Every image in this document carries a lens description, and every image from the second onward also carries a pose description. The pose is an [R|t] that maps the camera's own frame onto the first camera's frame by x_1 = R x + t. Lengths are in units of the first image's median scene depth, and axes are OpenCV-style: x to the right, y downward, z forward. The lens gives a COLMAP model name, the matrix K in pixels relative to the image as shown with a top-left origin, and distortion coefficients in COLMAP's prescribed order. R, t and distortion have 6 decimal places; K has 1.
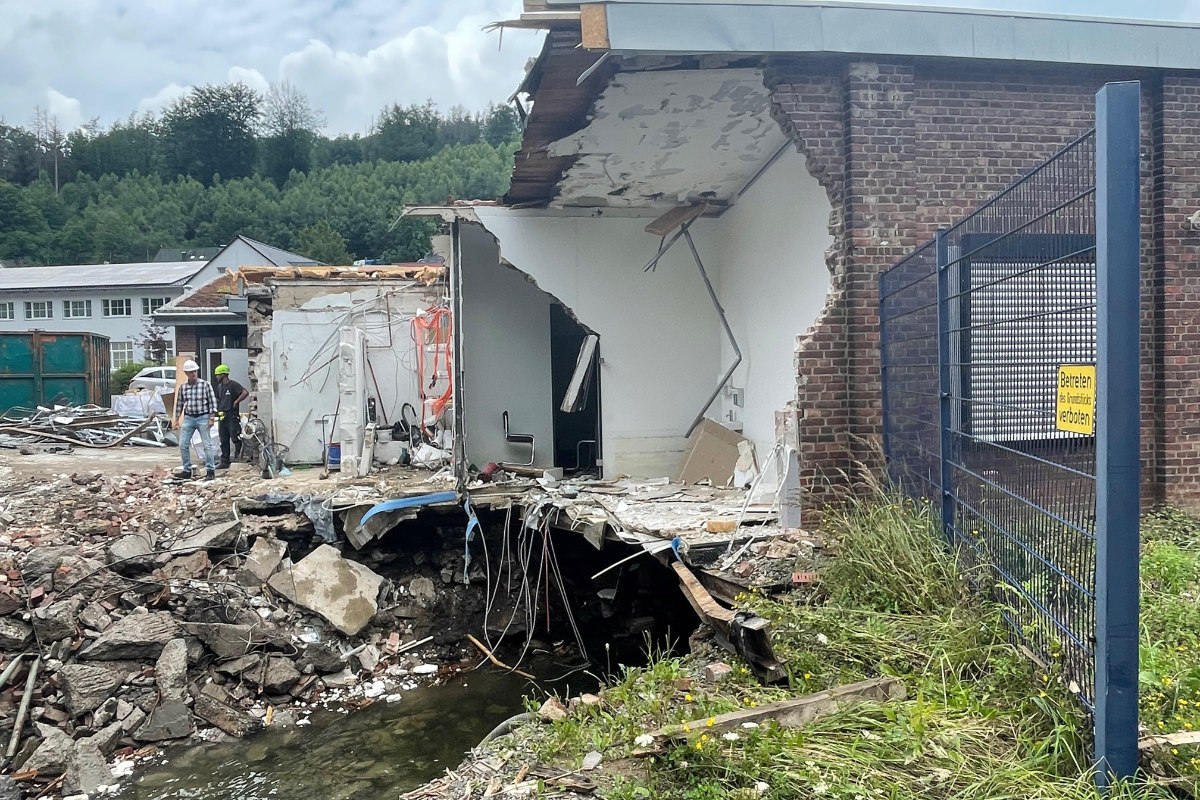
lens RADIAL K [[852.4, 0, 588.6], [0, 852.4, 400.6], [0, 0, 1]] dist [0.014794, -0.026213]
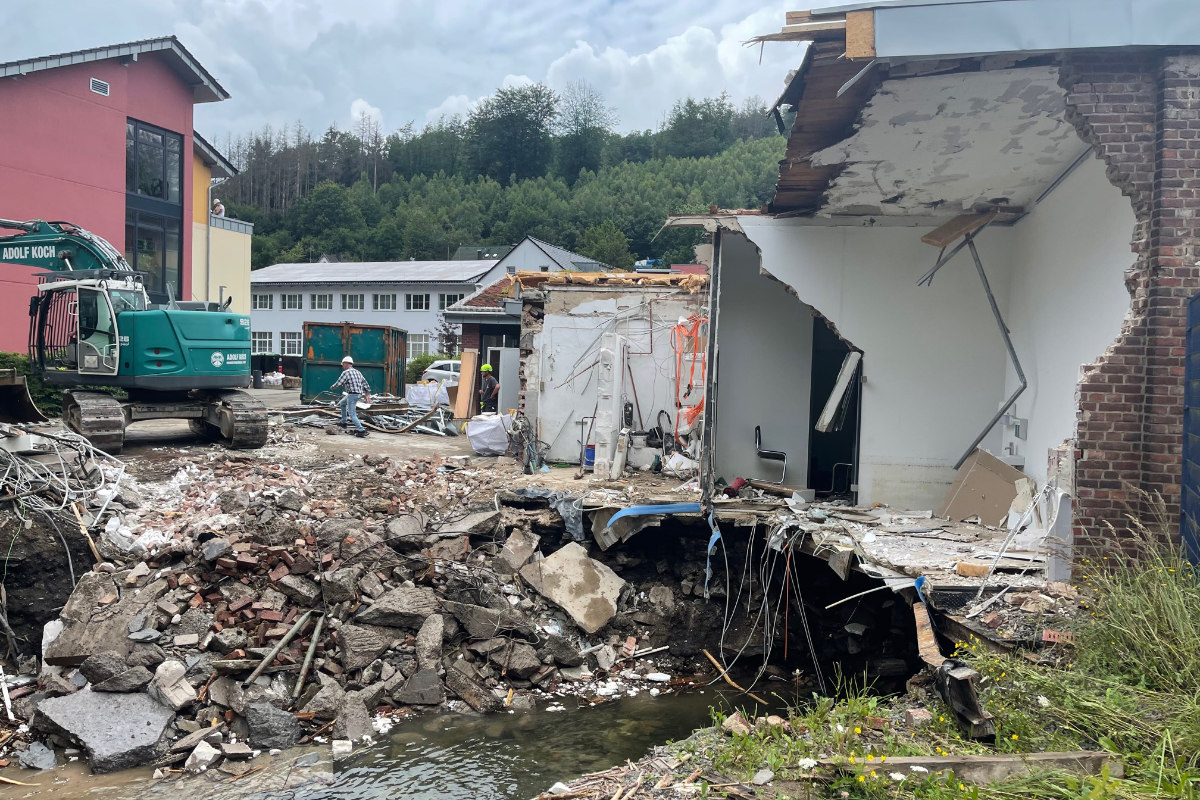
lens RADIAL K [[894.2, 0, 594.7], [0, 894.2, 407.3], [0, 0, 1]] dist [0.069689, -0.080734]
pose [[0.951843, 0.062395, -0.300171, 0.038272], [-0.062653, 0.997997, 0.008774, -0.007646], [0.300117, 0.010455, 0.953845, -0.038121]]
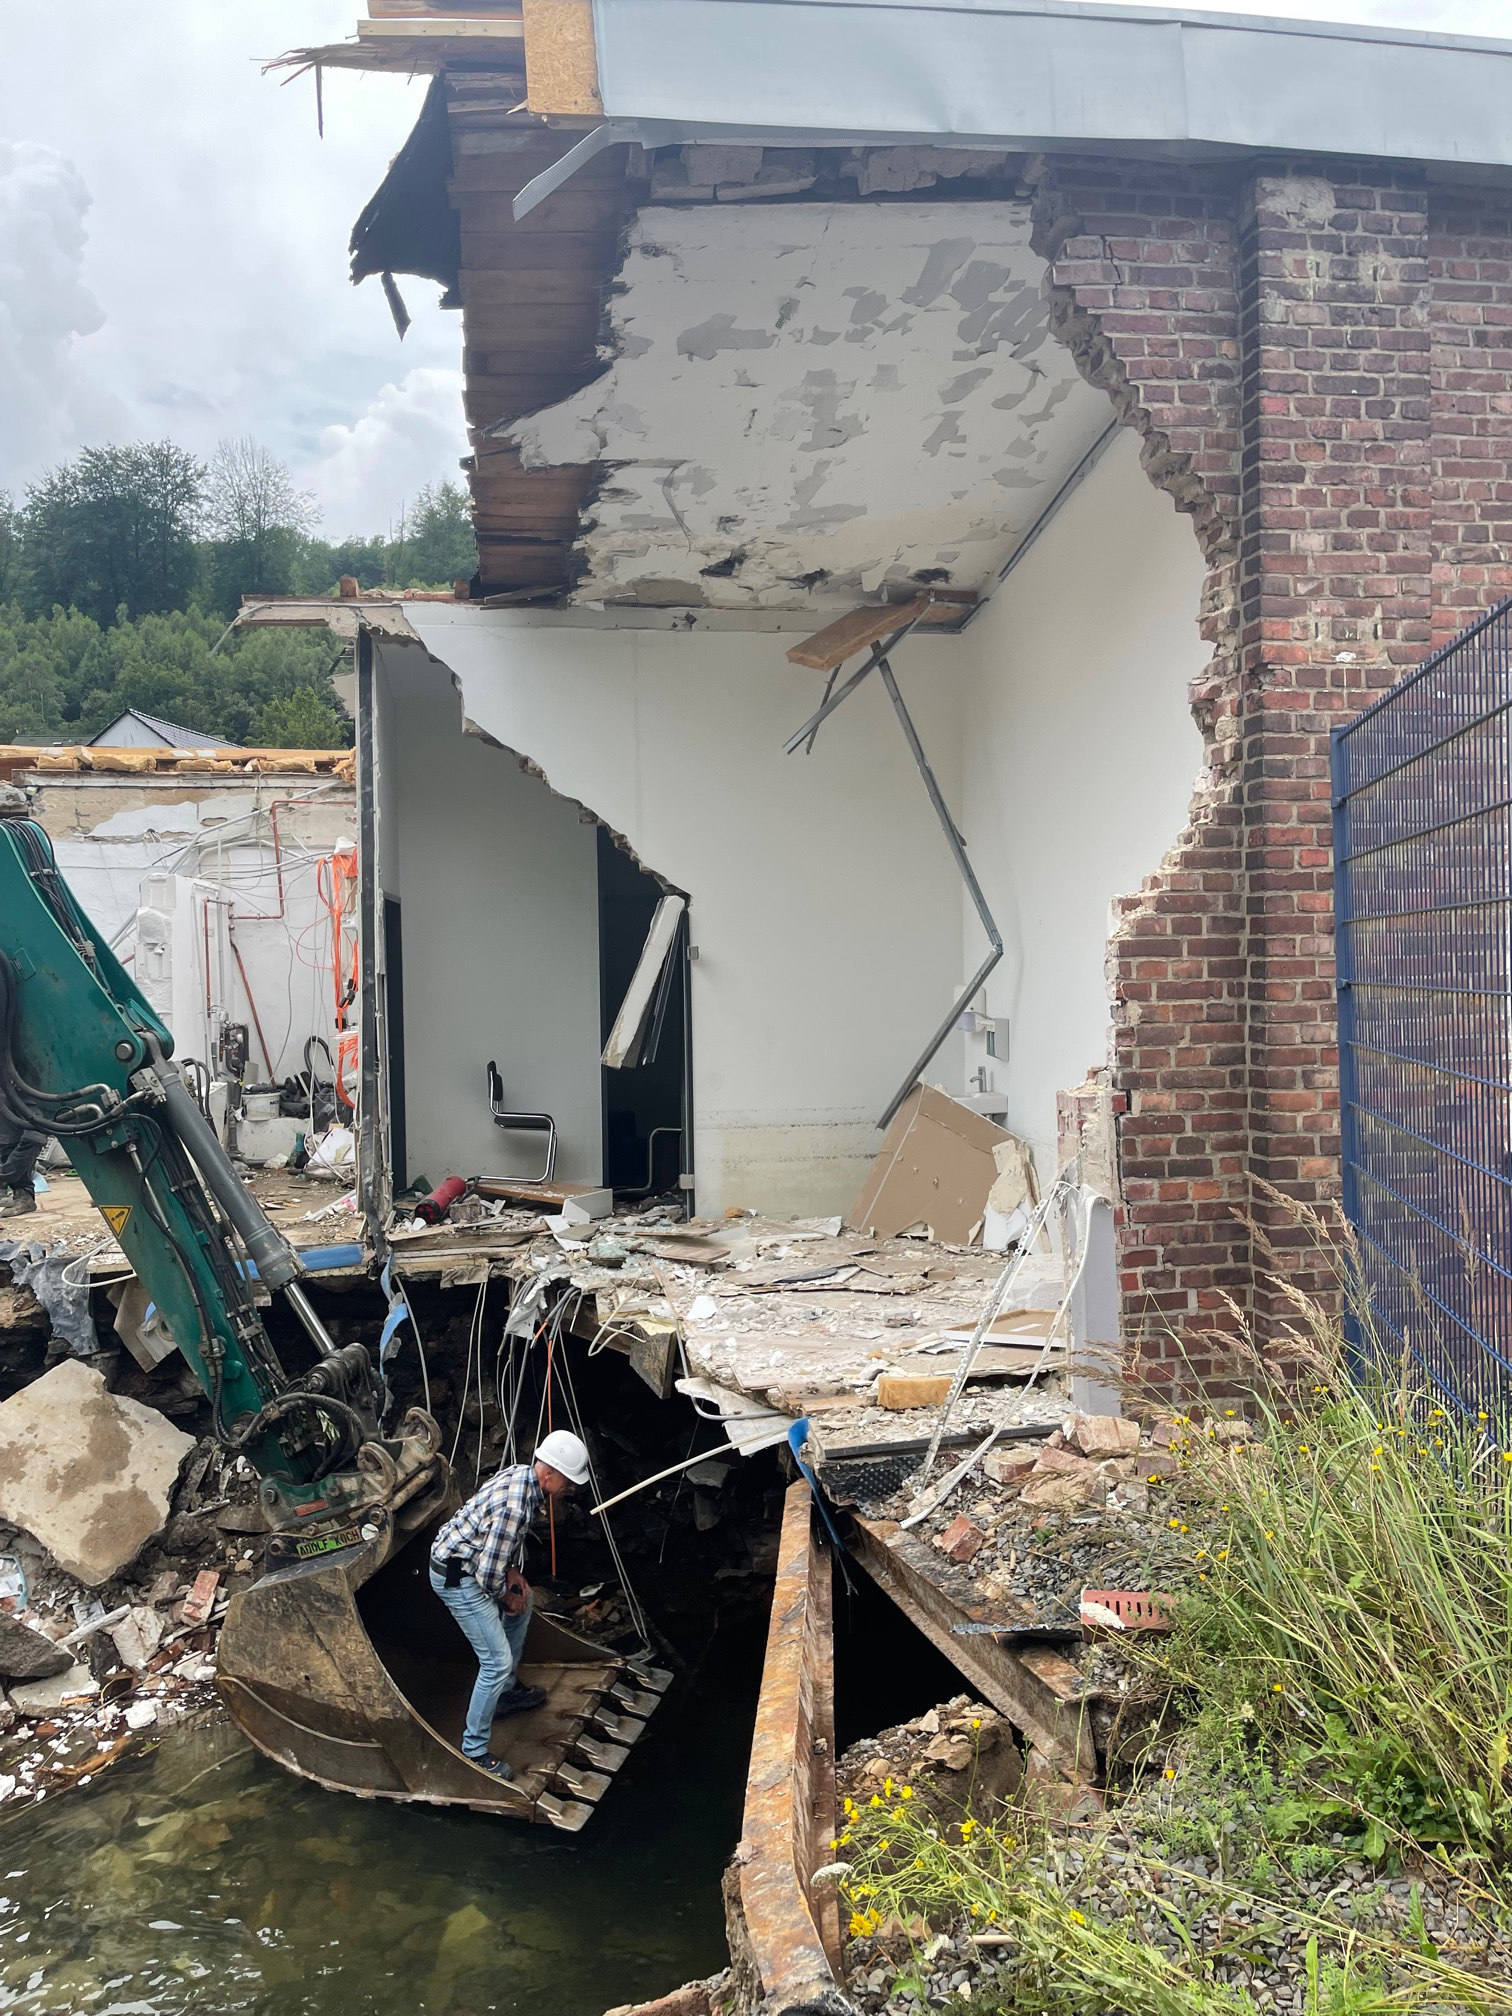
lens RADIAL K [[1523.8, 0, 760.3], [0, 1523.8, 997.2], [0, 0, 1]] dist [0.033239, -0.018606]
pose [[0.999818, 0.007267, -0.017626, 0.075862], [-0.007454, 0.999916, -0.010566, -0.018101], [0.017548, 0.010696, 0.999789, 0.241626]]
